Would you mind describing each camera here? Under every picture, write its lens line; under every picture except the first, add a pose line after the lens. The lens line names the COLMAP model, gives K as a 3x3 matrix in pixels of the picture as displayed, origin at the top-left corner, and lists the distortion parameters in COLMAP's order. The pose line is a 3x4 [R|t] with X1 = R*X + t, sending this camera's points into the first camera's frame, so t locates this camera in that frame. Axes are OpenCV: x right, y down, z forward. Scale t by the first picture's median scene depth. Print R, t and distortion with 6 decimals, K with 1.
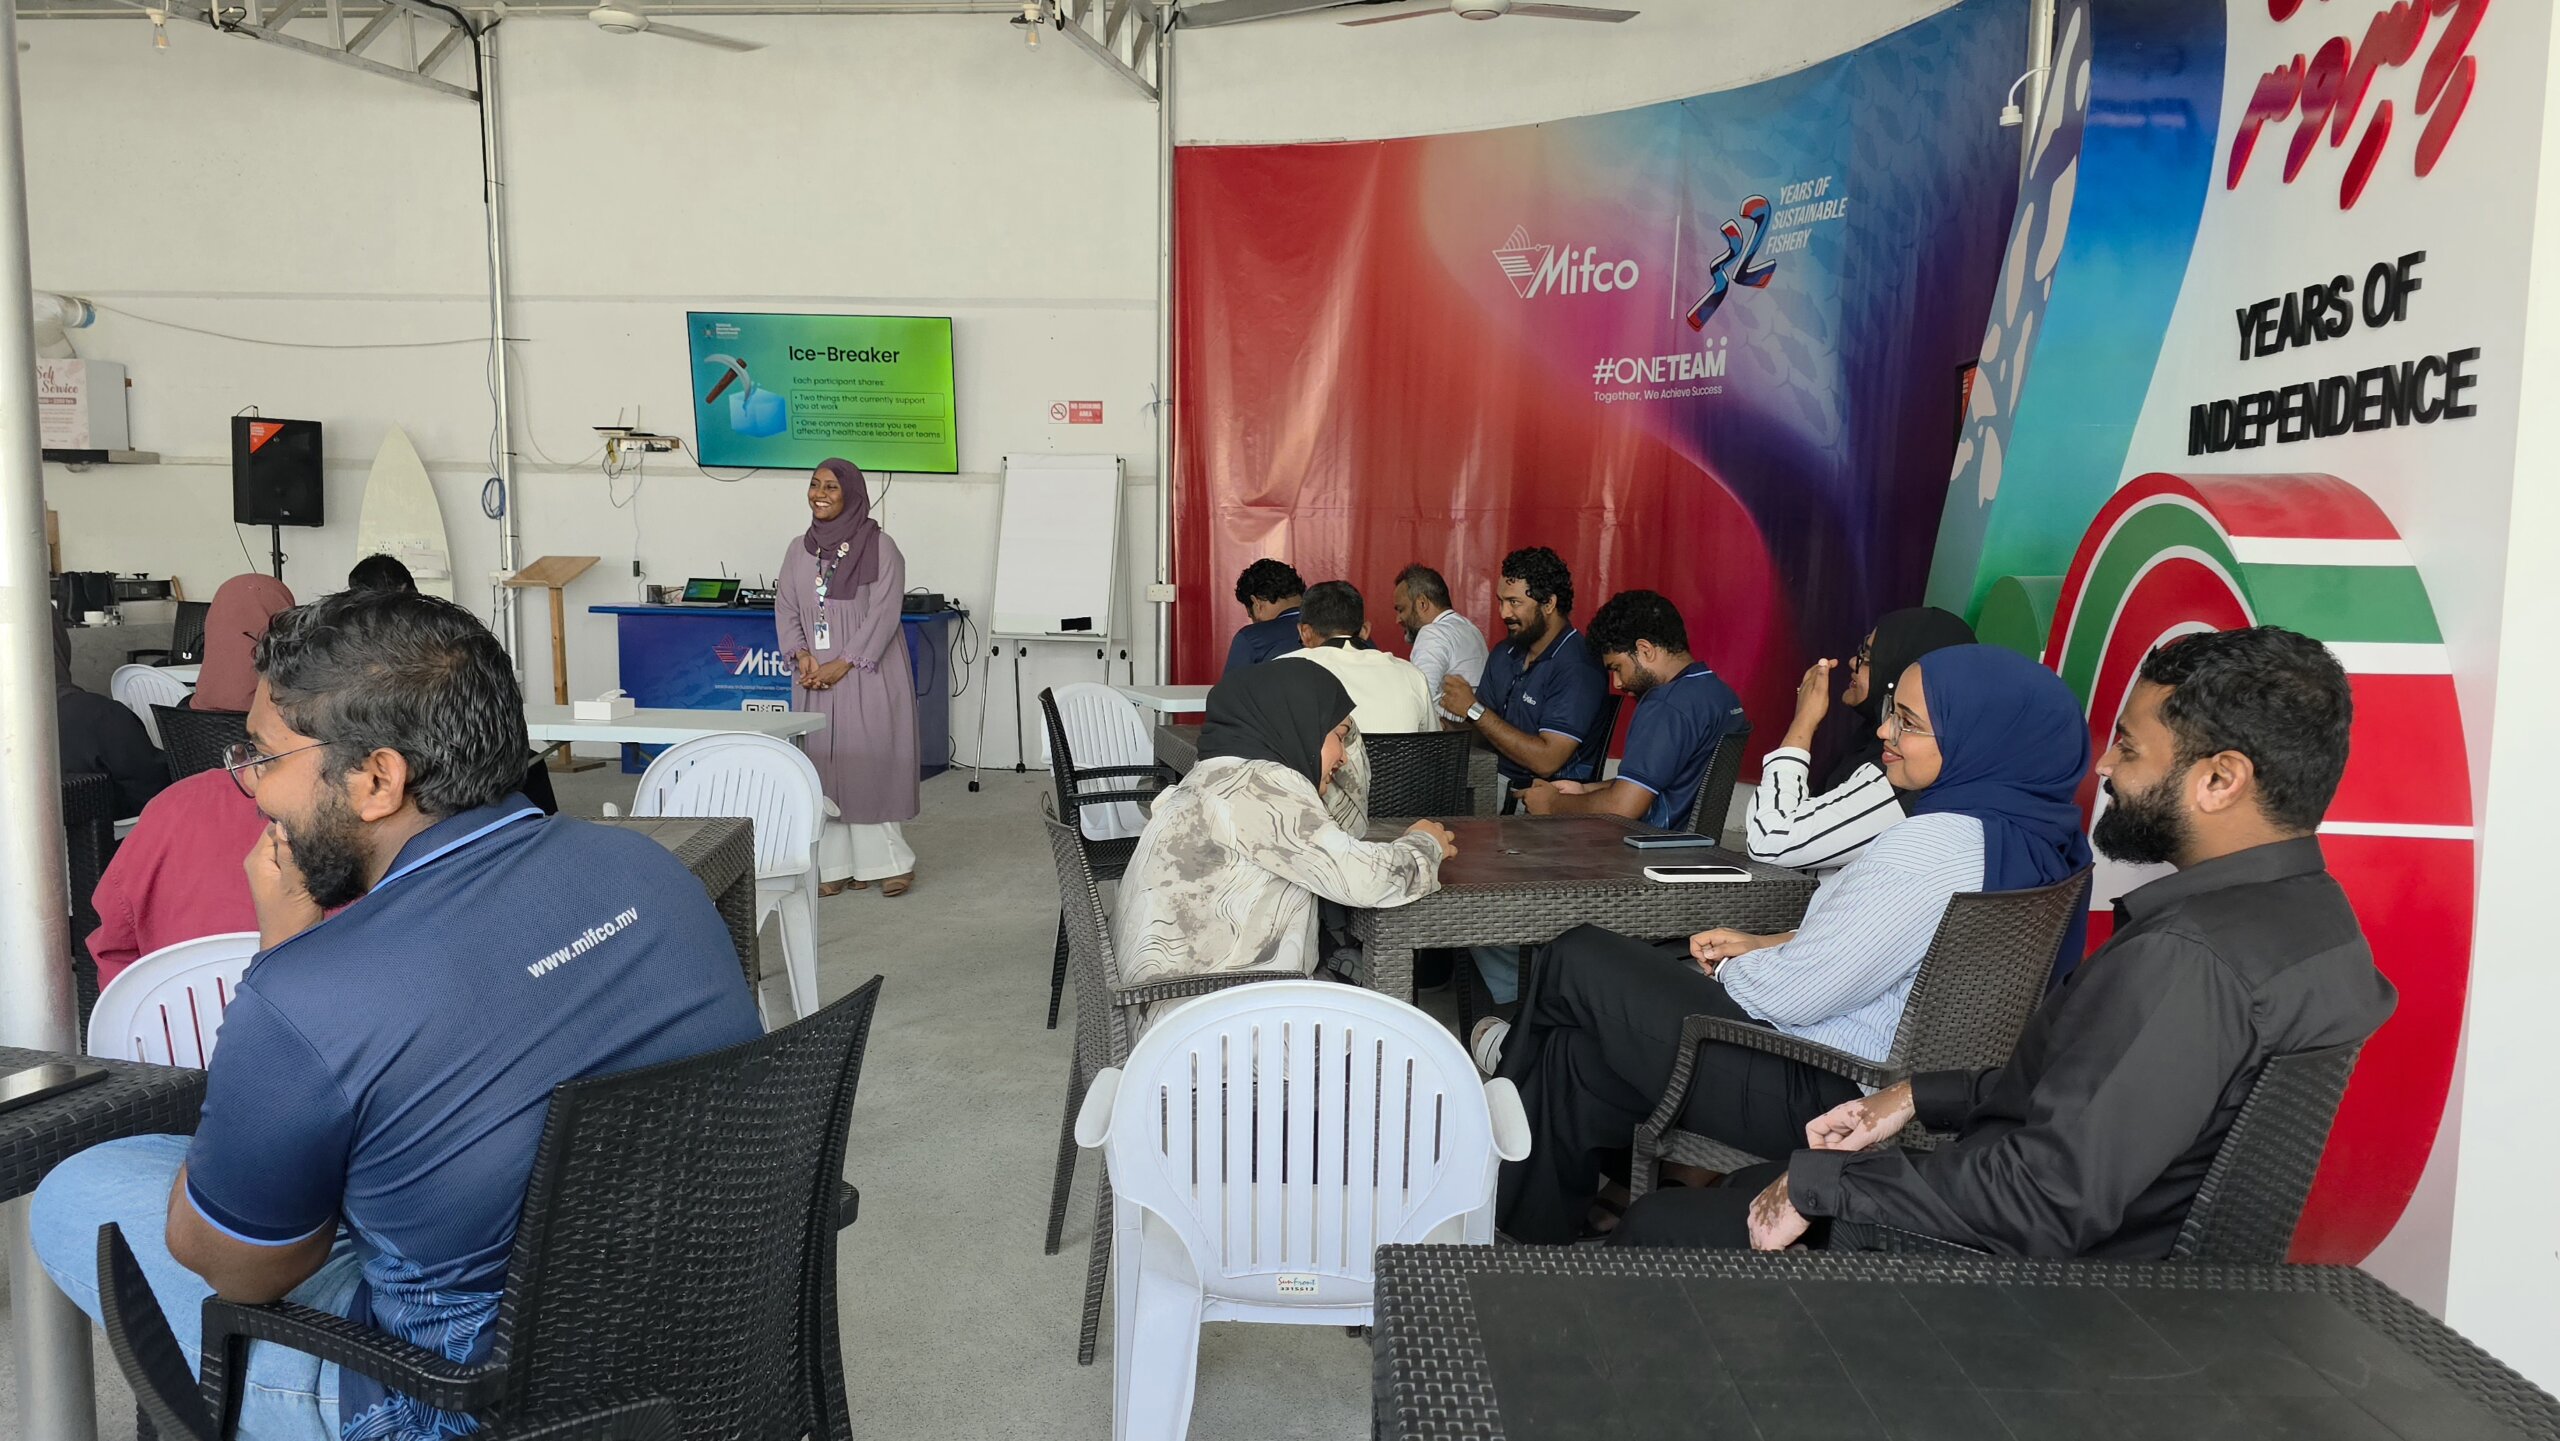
lens RADIAL K [[1836.8, 0, 1234.5], [0, 1836.8, 761.4], [0, 0, 1]] dist [0.048186, -0.000701]
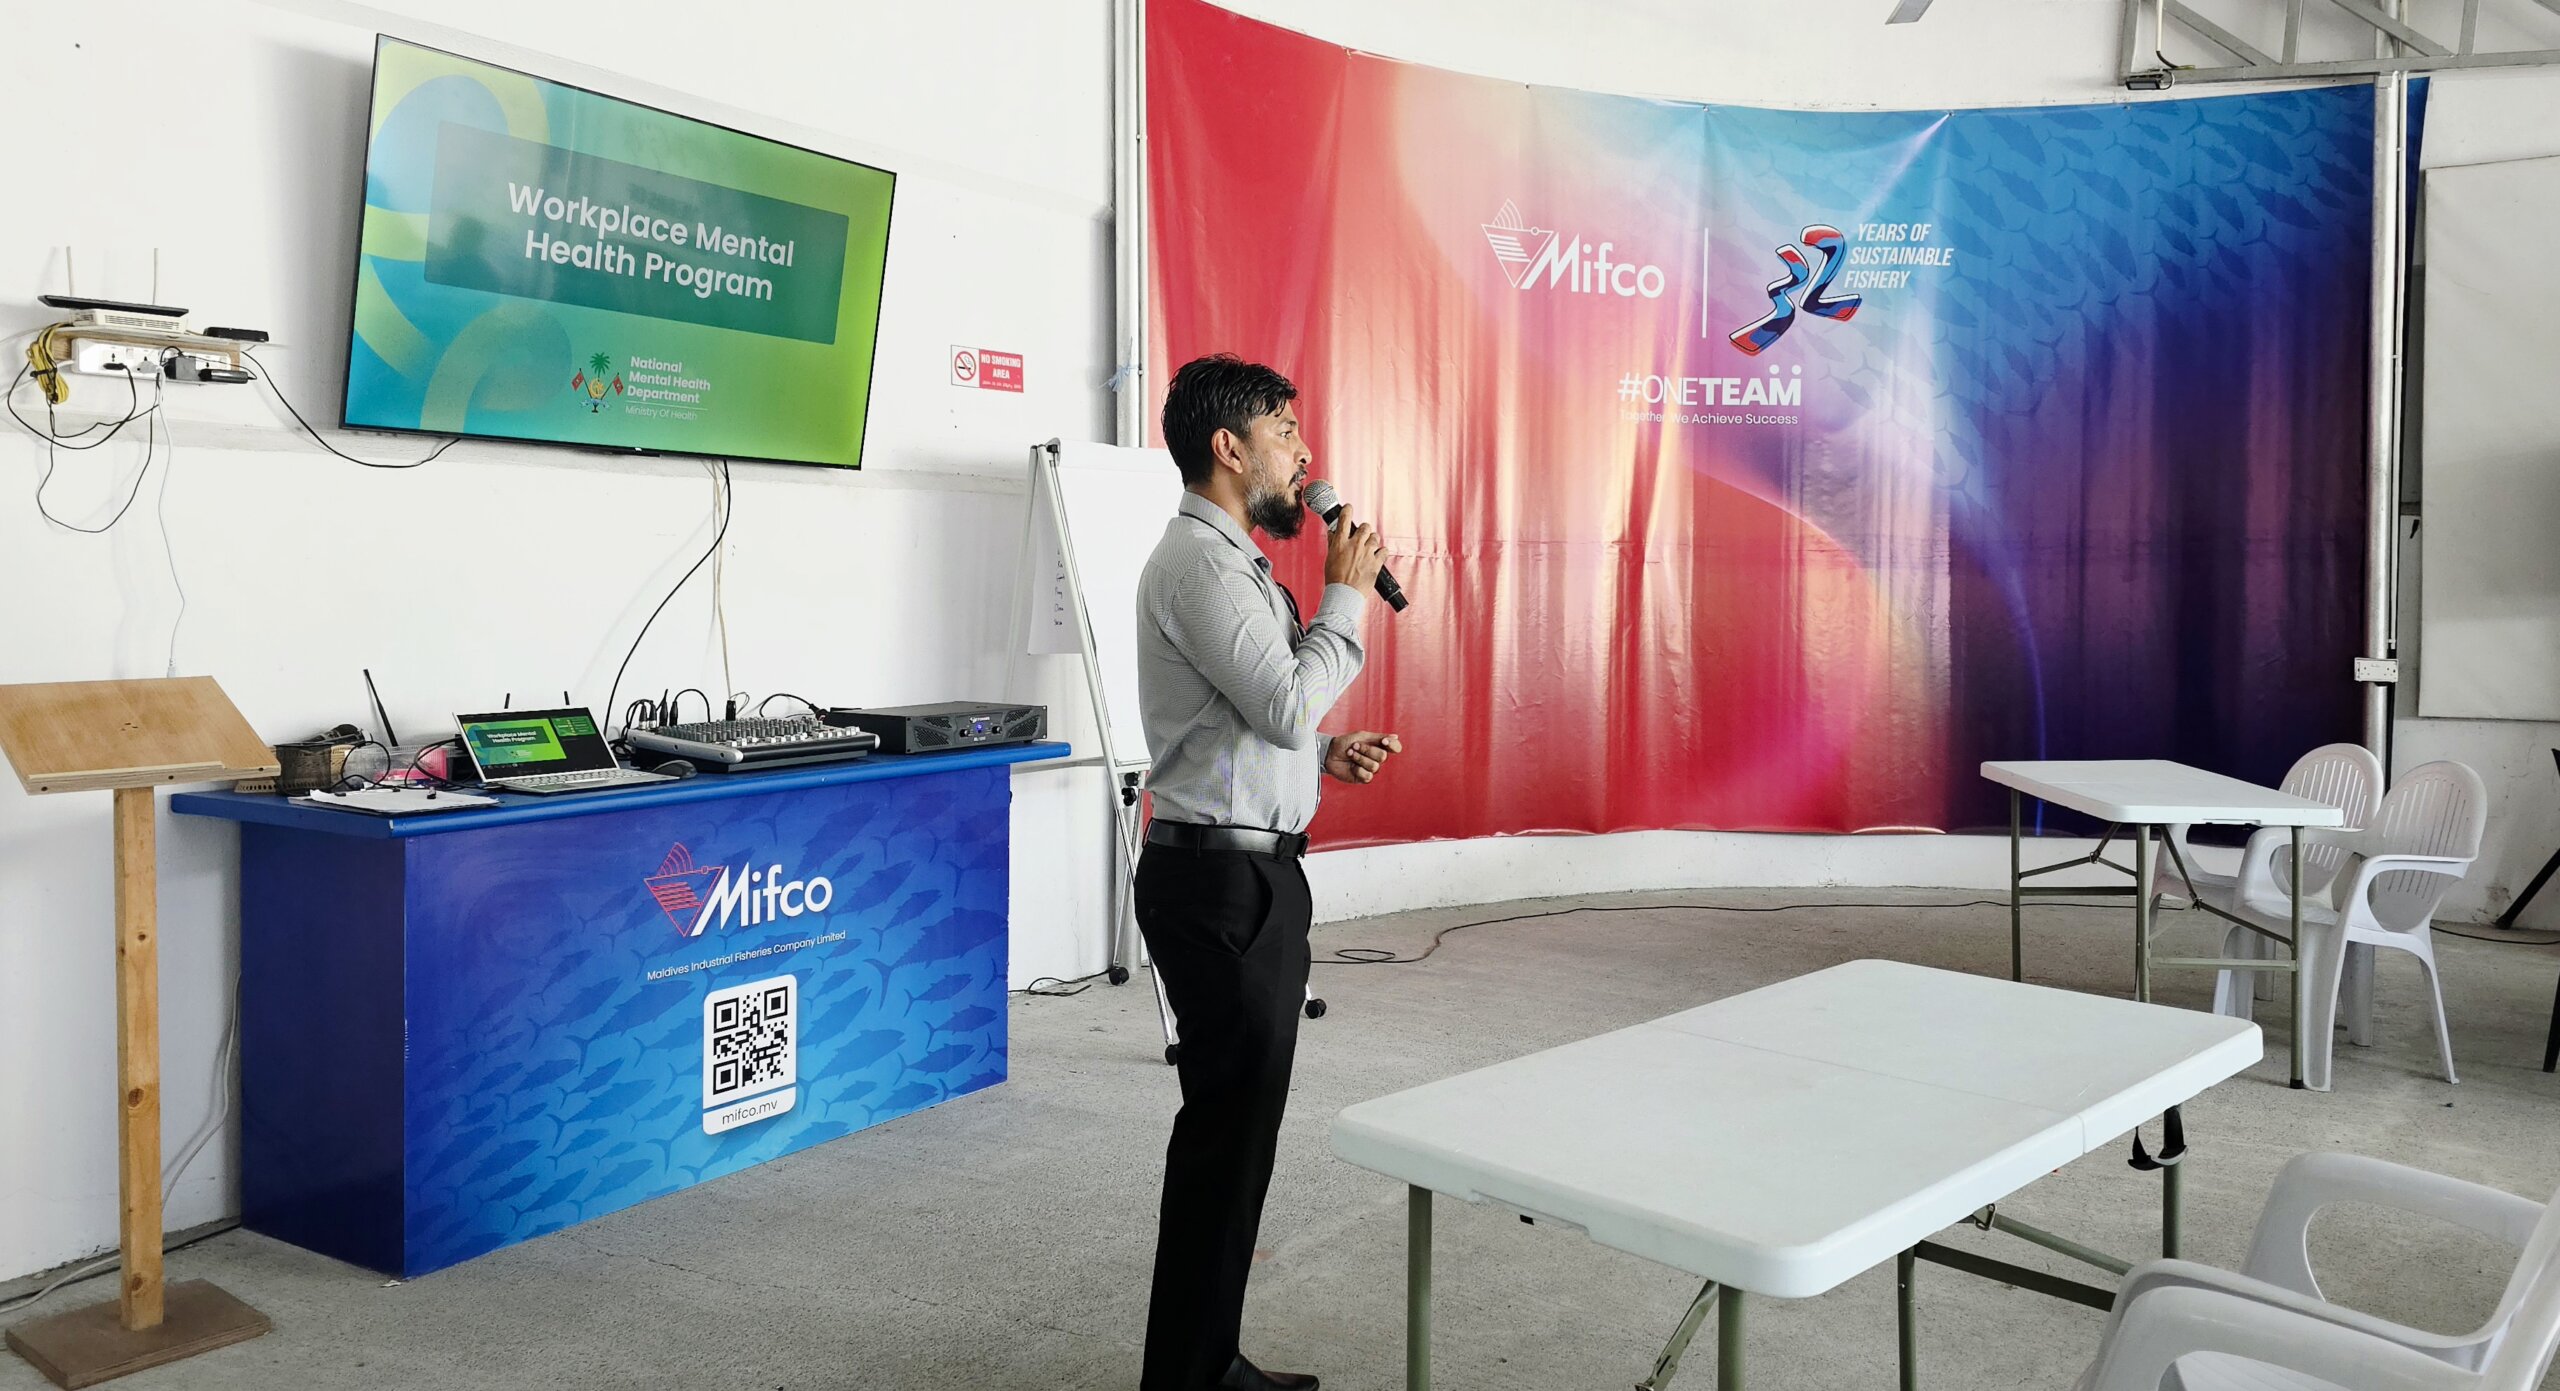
lens RADIAL K [[1789.1, 0, 1282.4], [0, 1789.1, 608.8], [0, 0, 1]] dist [0.057688, -0.003288]
pose [[0.446578, -0.036254, 0.894010, -0.696367], [0.104352, 0.994470, -0.011798, -0.124713], [-0.888639, 0.098560, 0.447891, 0.850240]]
